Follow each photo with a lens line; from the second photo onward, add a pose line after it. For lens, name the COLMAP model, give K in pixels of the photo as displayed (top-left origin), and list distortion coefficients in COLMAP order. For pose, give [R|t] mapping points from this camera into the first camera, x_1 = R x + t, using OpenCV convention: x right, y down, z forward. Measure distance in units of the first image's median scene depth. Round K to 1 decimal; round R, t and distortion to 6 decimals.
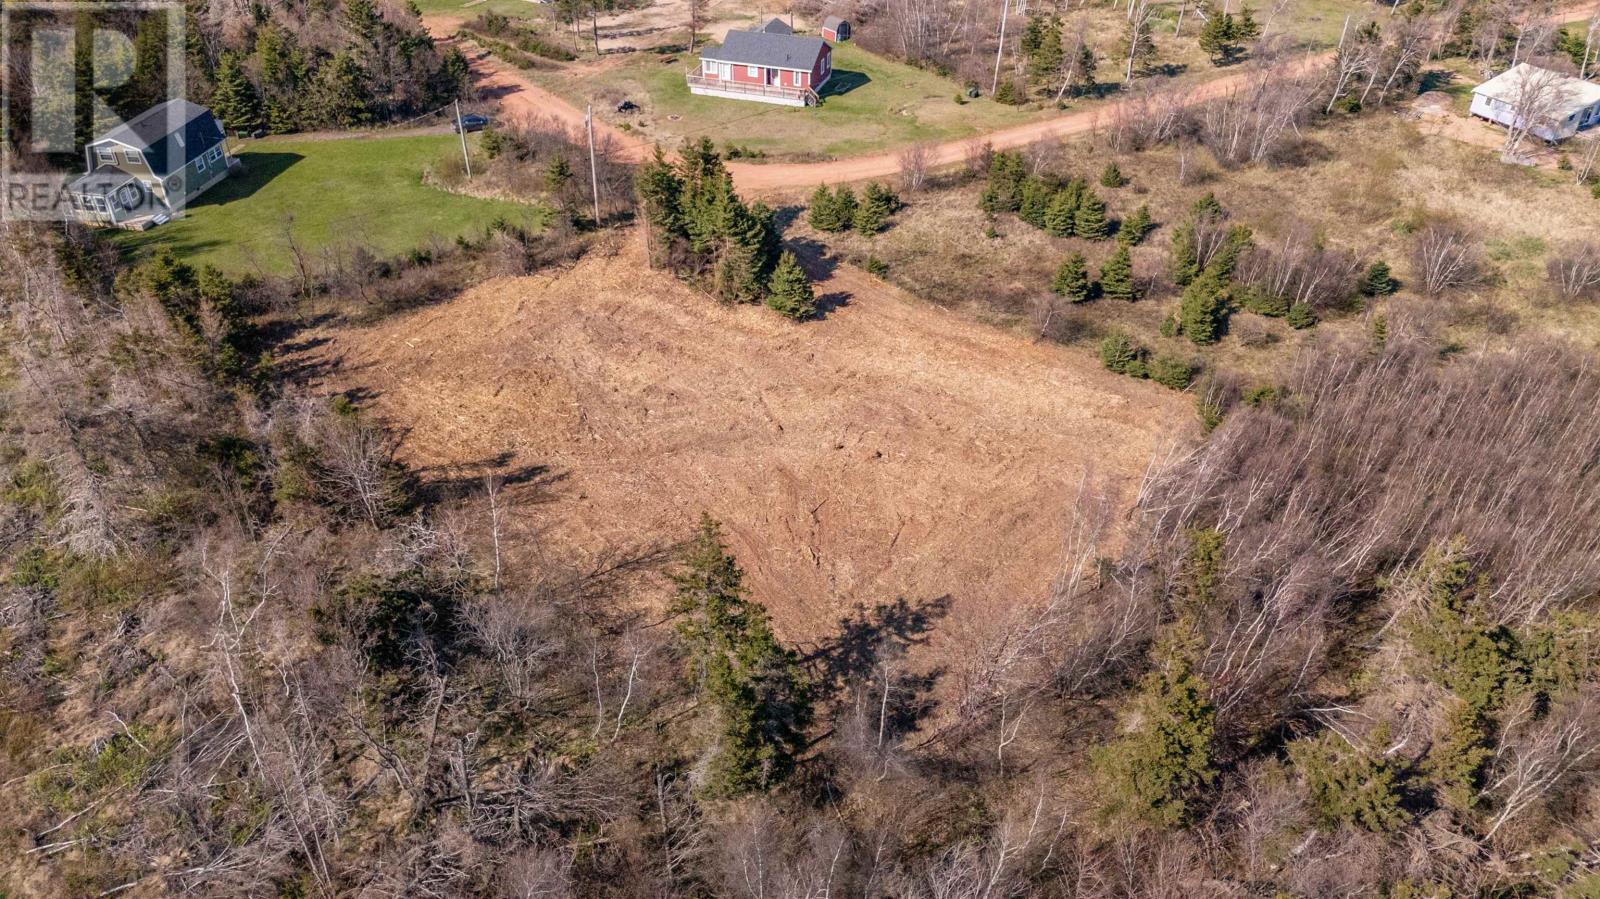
lens RADIAL K [[1173.0, 0, 800.0], [0, 1173.0, 449.5], [0, 0, 1]] dist [0.074120, -0.071333]
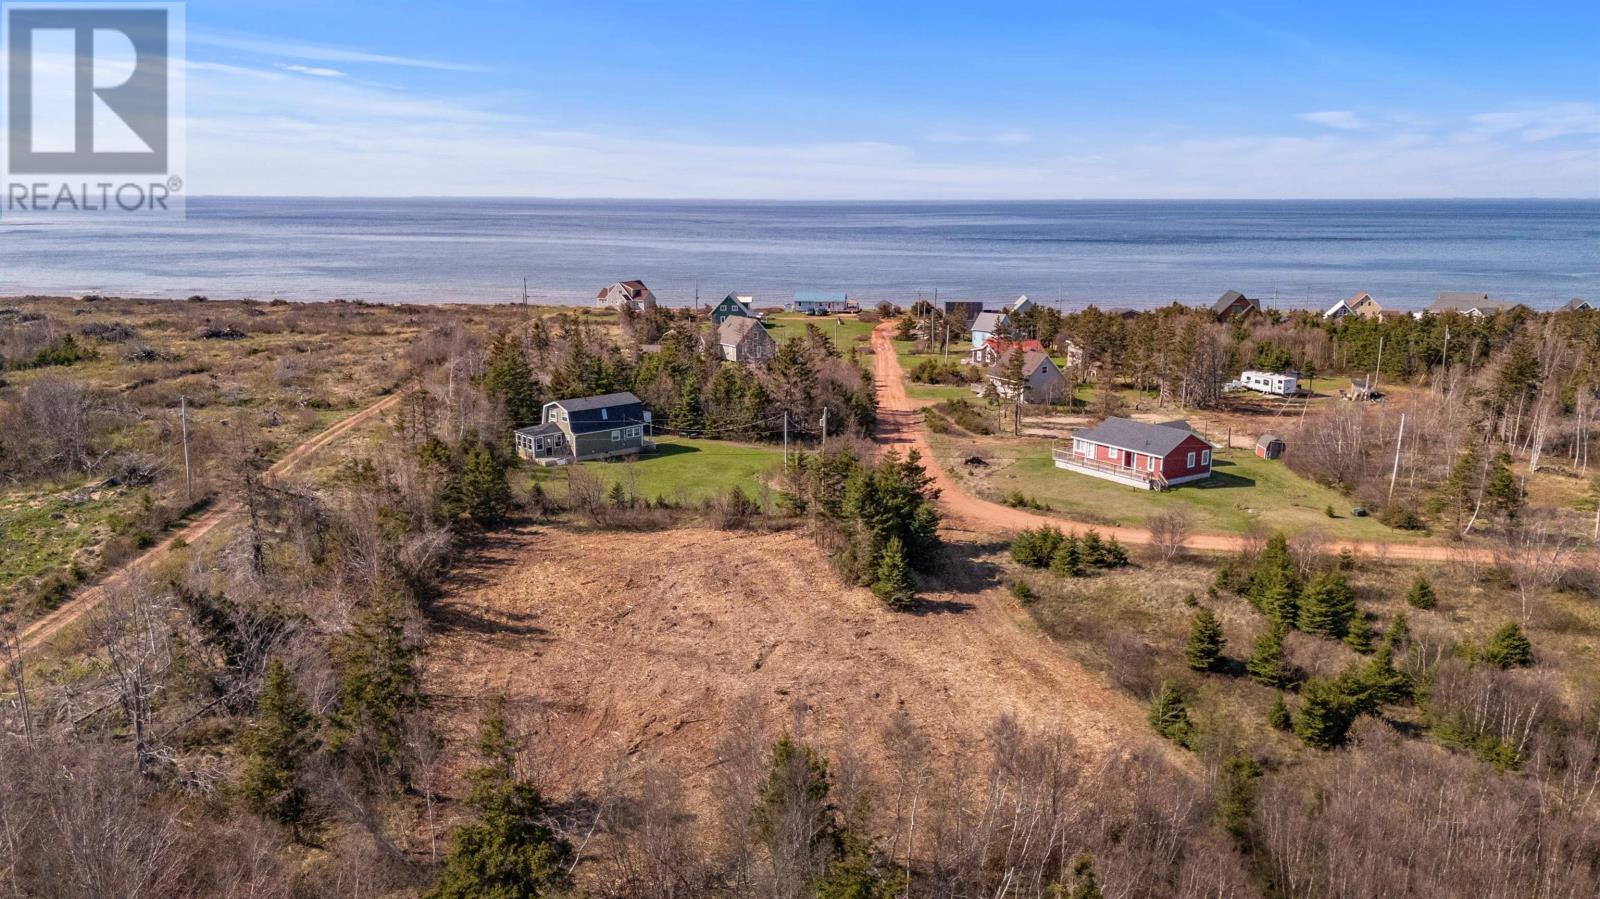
lens RADIAL K [[1173.0, 0, 800.0], [0, 1173.0, 449.5], [0, 0, 1]] dist [0.074120, -0.071333]
pose [[0.789948, 0.126323, -0.600021, 0.385794], [-0.352896, 0.893904, -0.276405, 0.052330], [0.501445, 0.430090, 0.750716, 0.127172]]
